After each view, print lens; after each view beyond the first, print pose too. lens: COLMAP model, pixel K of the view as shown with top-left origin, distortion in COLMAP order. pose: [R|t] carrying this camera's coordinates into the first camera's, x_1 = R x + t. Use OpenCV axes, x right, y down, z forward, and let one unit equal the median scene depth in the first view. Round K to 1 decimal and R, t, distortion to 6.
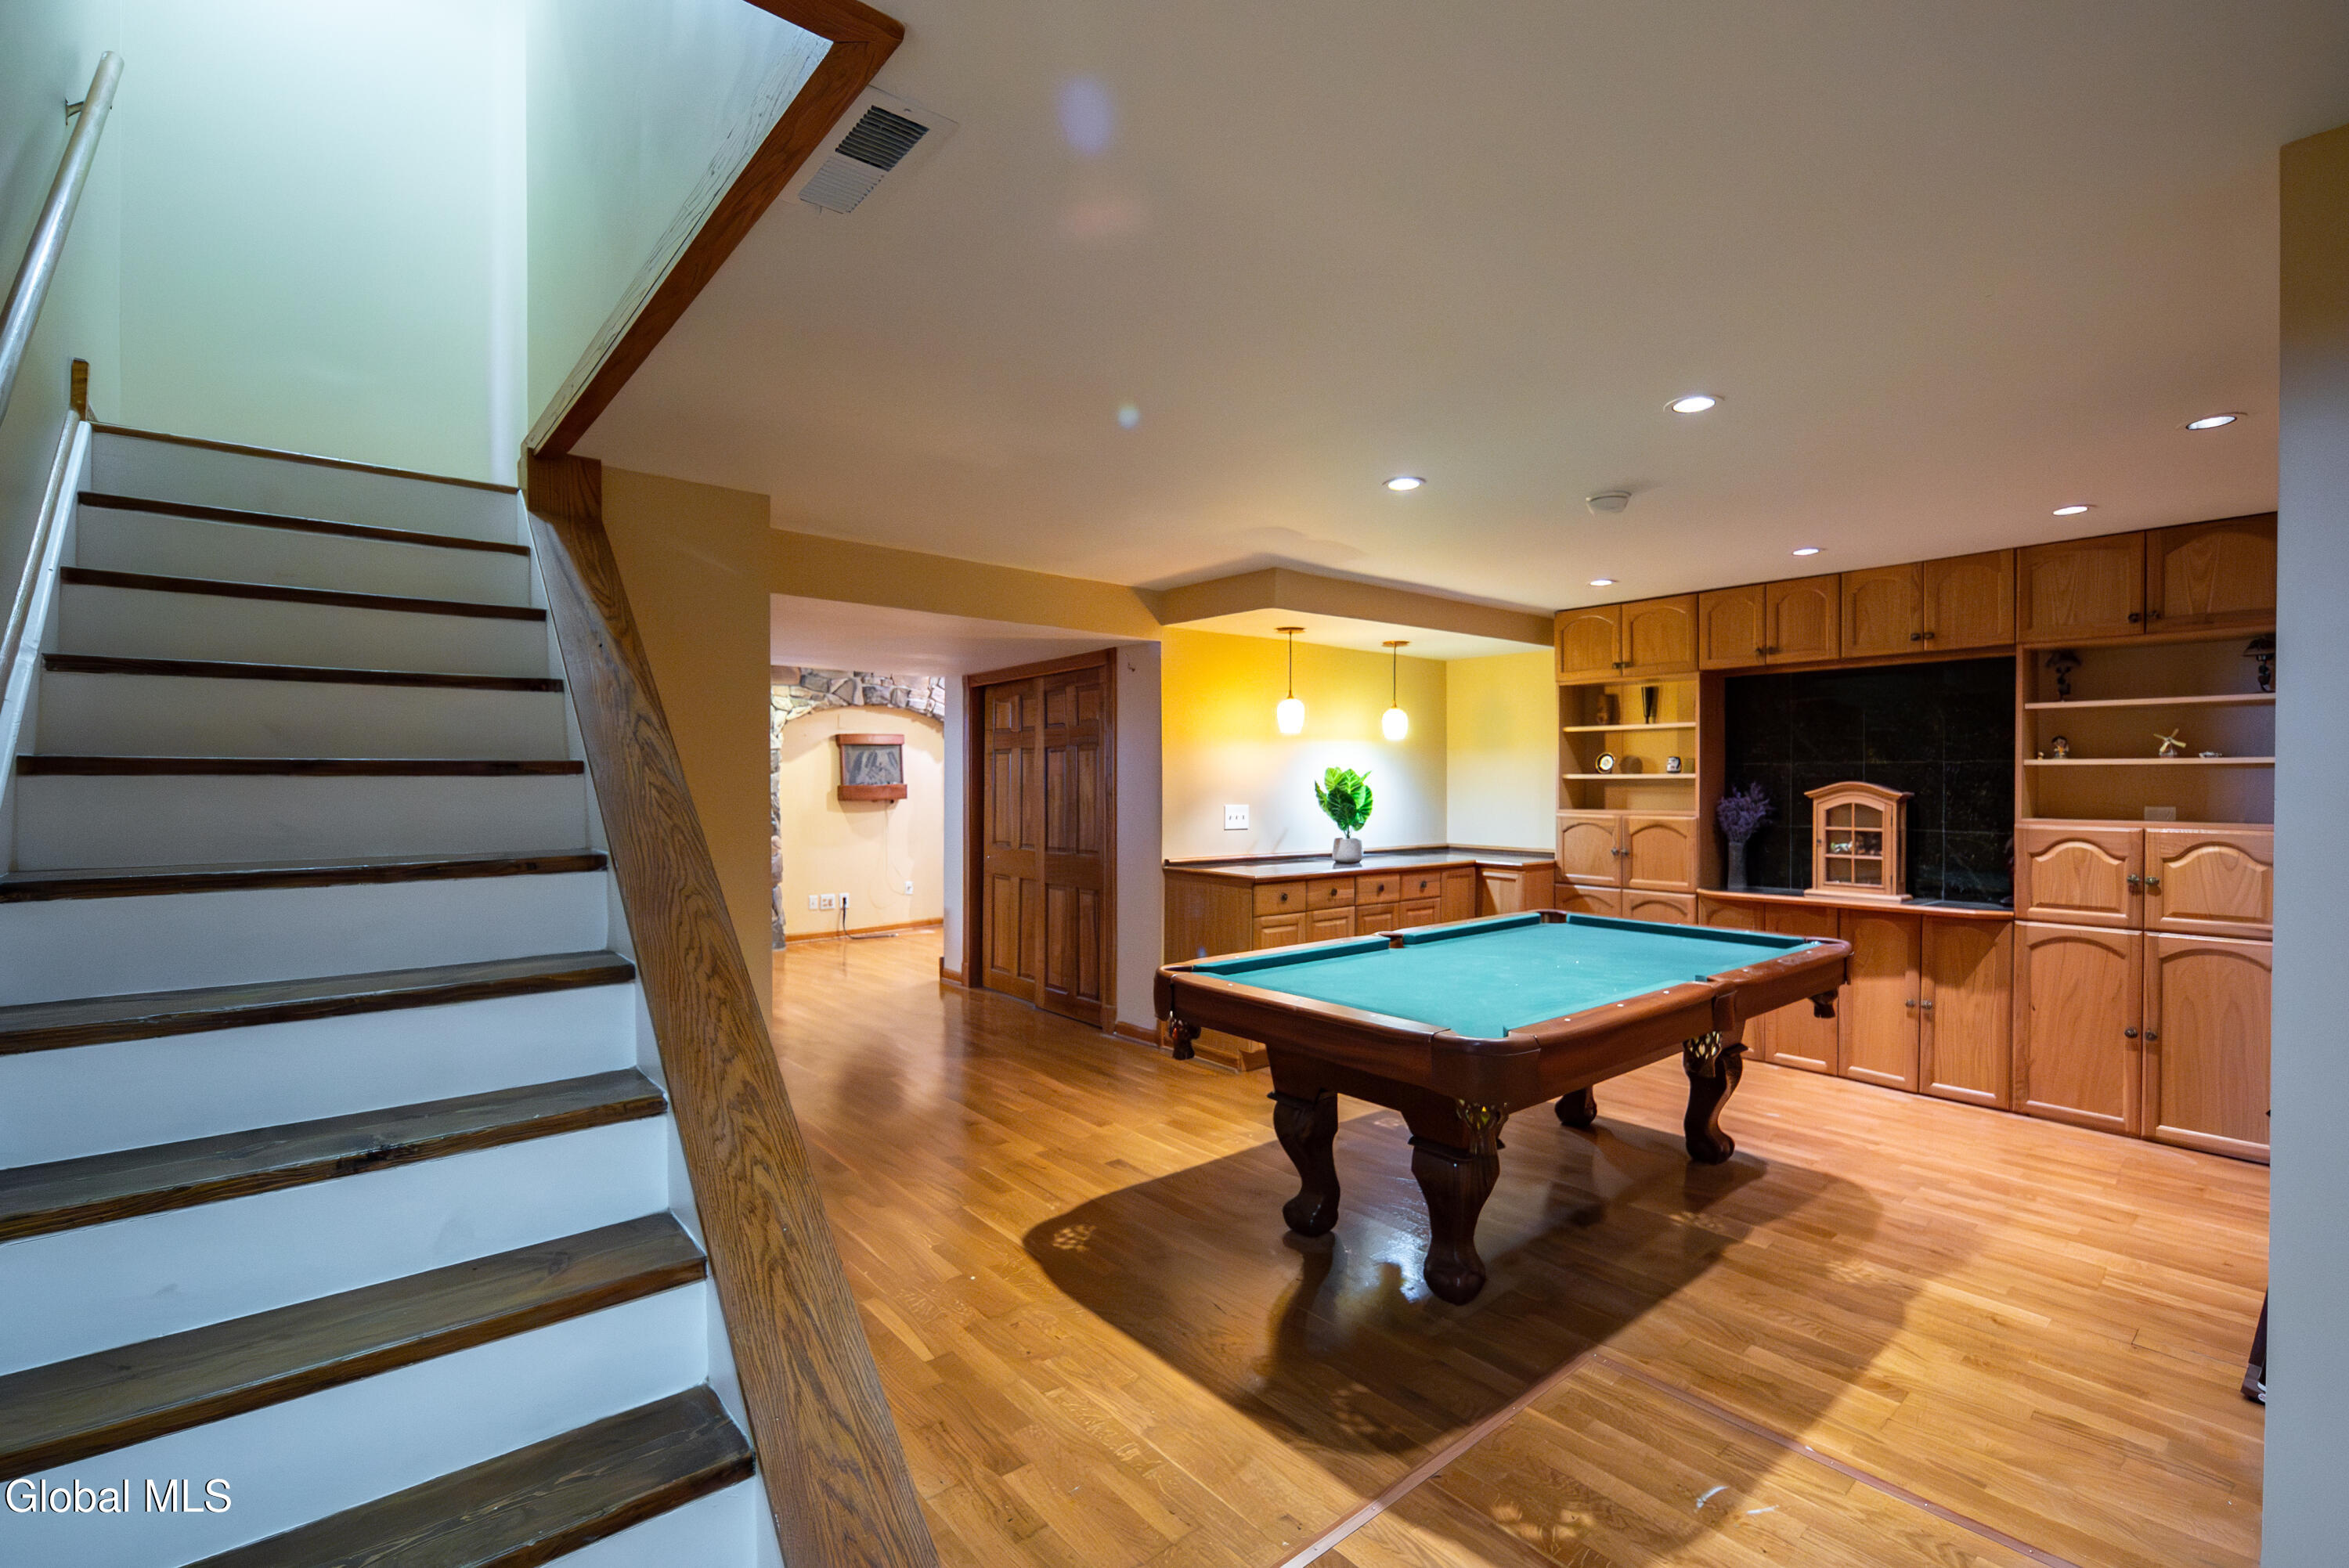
lens RADIAL K [[1067.2, 0, 1178.3], [0, 1067.2, 793.8], [0, 0, 1]] dist [0.002126, -0.001055]
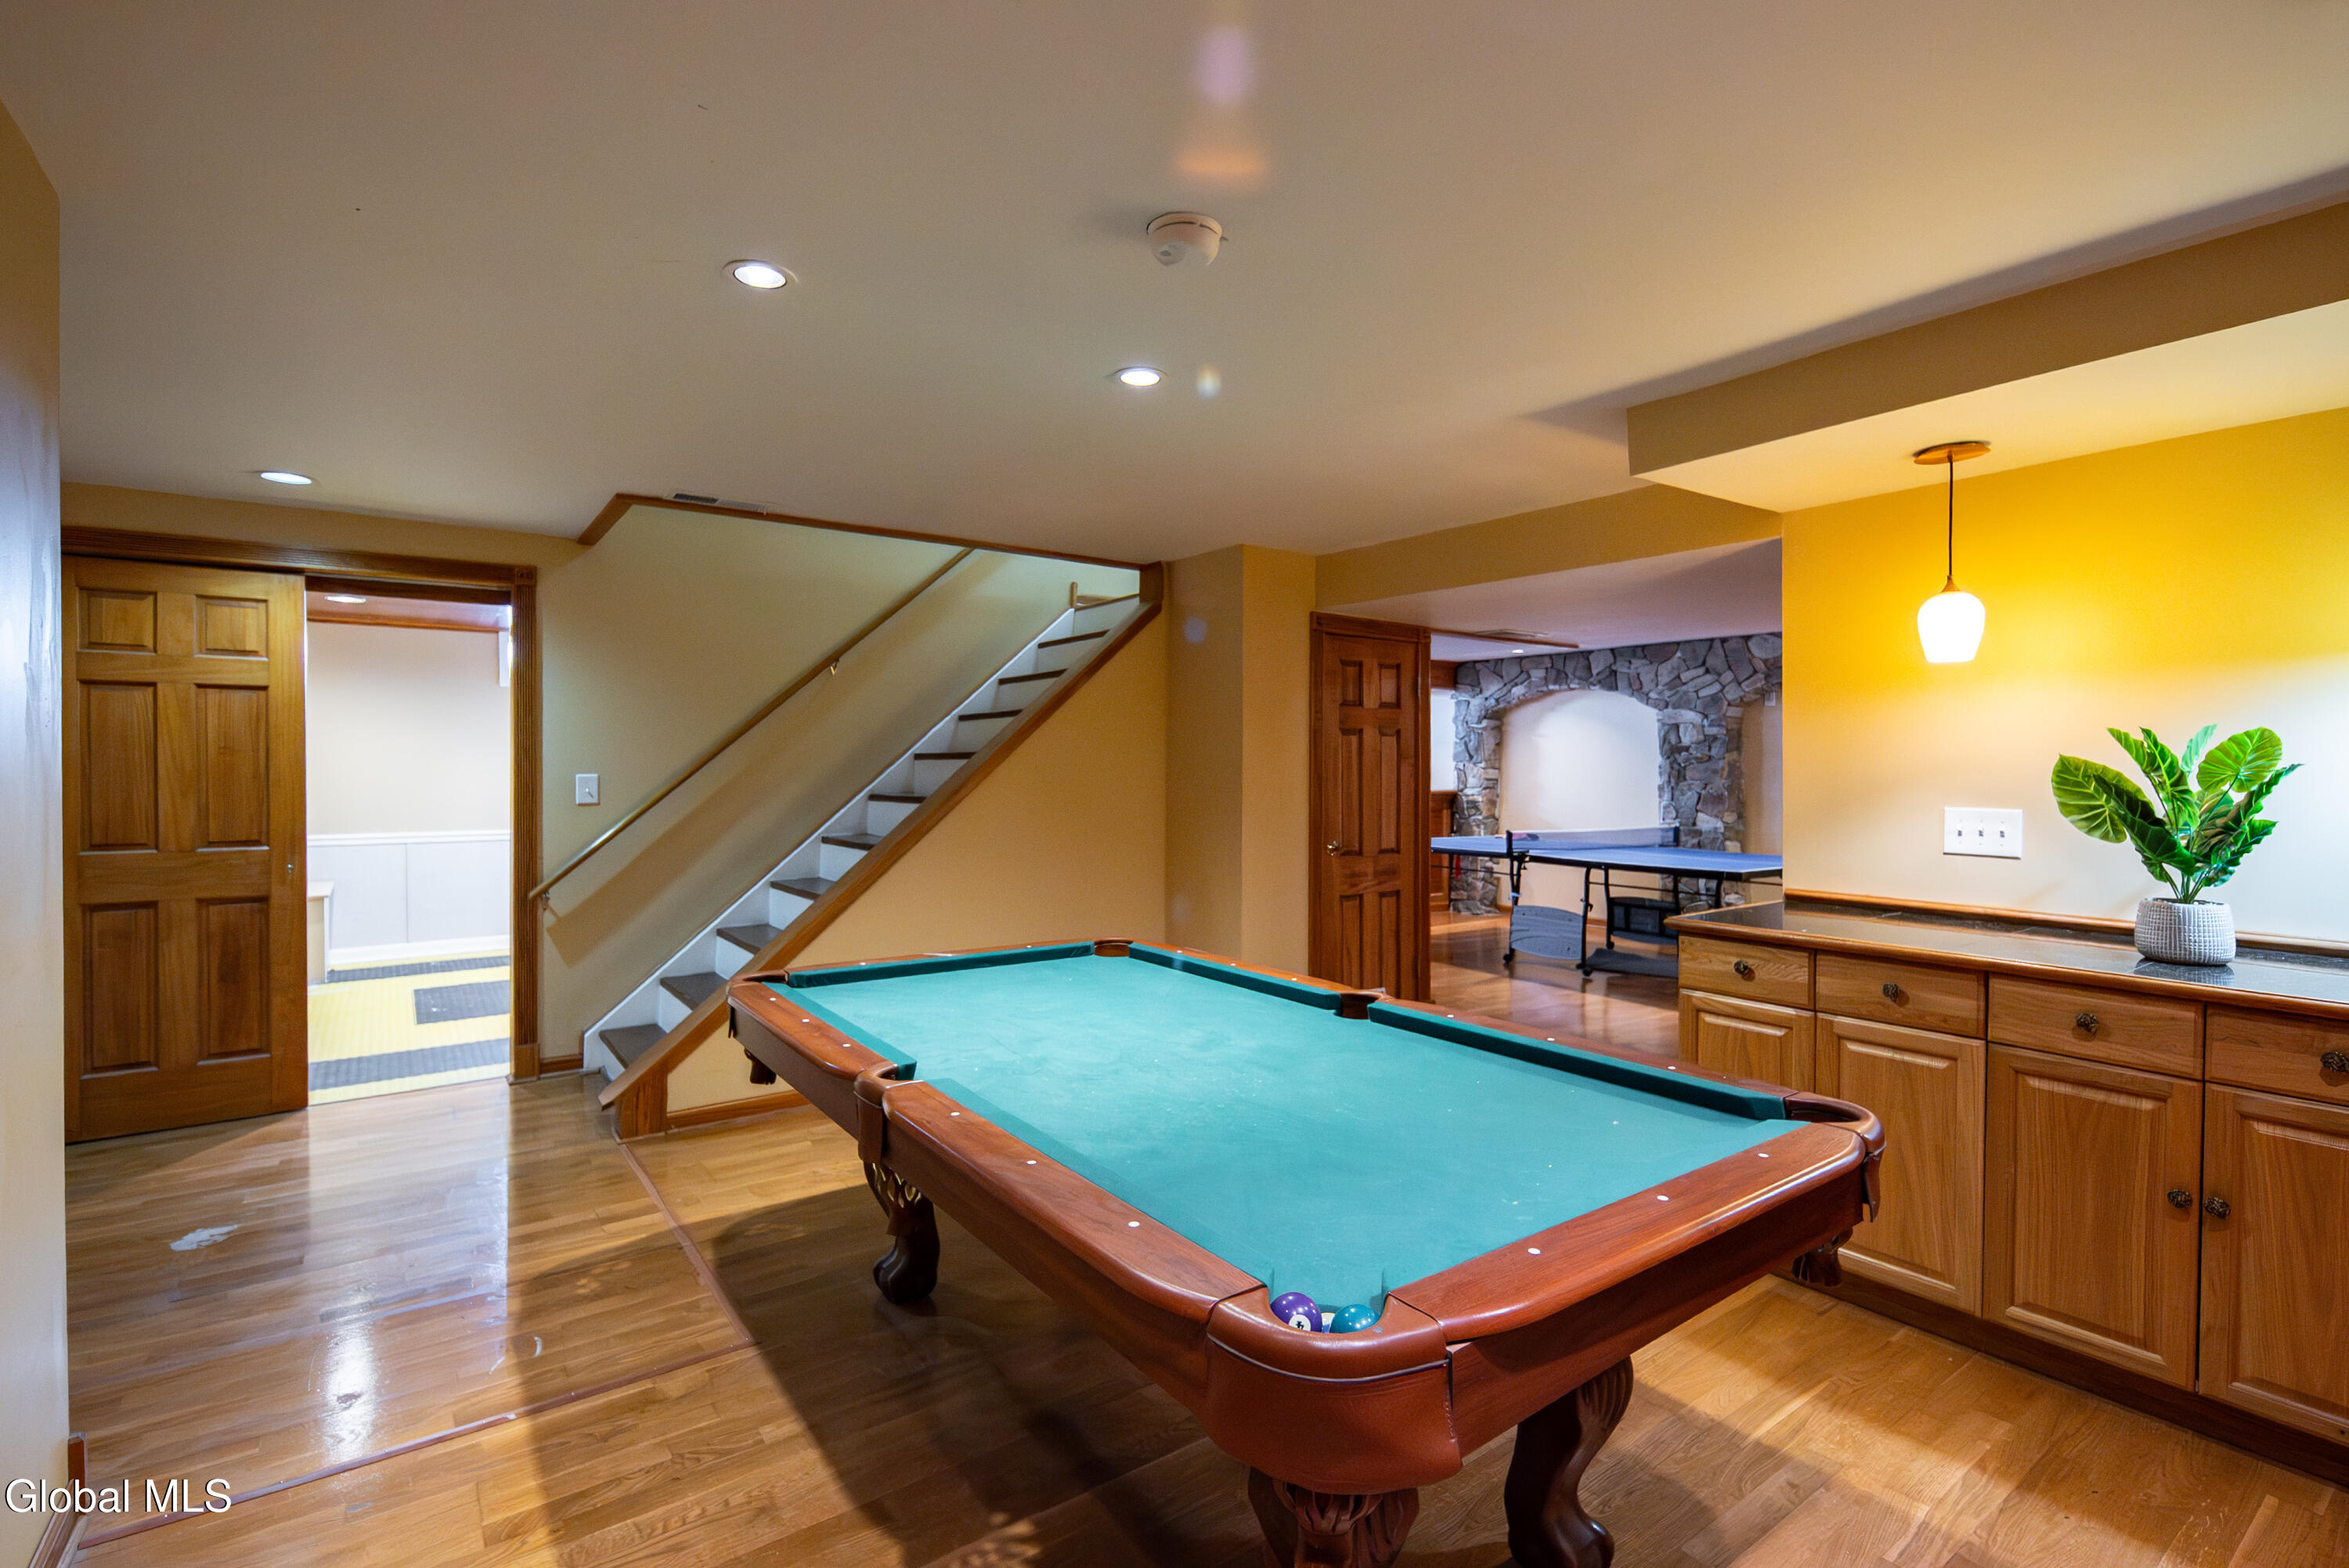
lens RADIAL K [[1067.2, 0, 1175.1], [0, 1067.2, 768.1], [0, 0, 1]] dist [0.002126, -0.001055]
pose [[-0.076011, 0.004756, -0.997096, 1.275933], [-0.015274, 0.999866, 0.005934, -0.012804], [0.996990, 0.015681, -0.075928, 1.396551]]
